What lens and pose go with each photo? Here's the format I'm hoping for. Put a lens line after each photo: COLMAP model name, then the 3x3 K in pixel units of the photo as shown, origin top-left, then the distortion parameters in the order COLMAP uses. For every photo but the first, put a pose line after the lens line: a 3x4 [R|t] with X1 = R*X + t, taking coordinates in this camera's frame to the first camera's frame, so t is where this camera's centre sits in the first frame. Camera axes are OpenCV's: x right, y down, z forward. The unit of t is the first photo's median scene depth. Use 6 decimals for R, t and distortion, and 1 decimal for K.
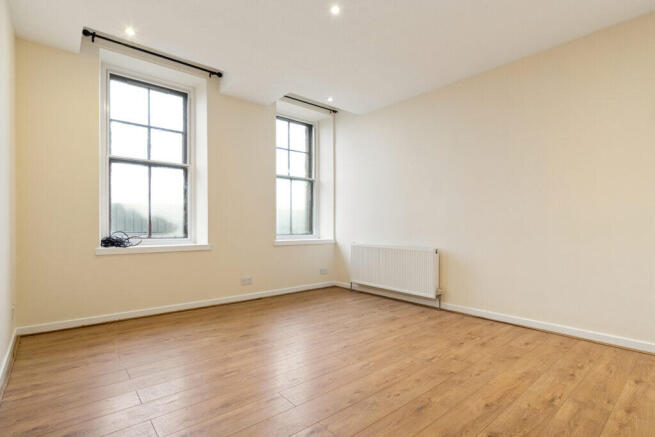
lens RADIAL K [[318.2, 0, 325.4], [0, 318.2, 220.7], [0, 0, 1]] dist [0.000241, 0.000042]
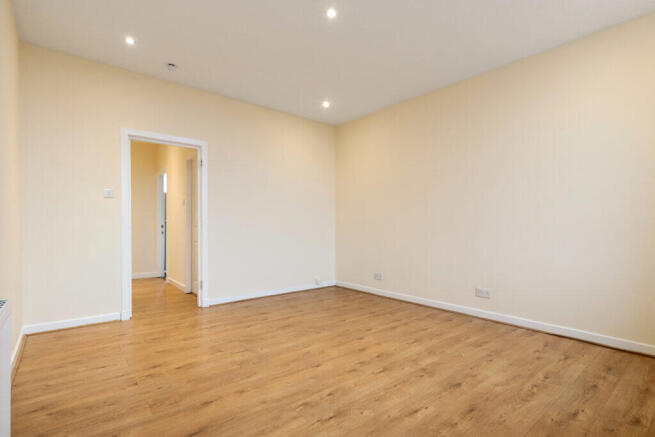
lens RADIAL K [[318.2, 0, 325.4], [0, 318.2, 220.7], [0, 0, 1]] dist [0.000241, 0.000042]
pose [[-0.999657, -0.005170, 0.025687, 0.022122], [-0.005902, 0.999577, -0.028477, 0.019787], [-0.025529, -0.028619, -0.999264, 1.908014]]
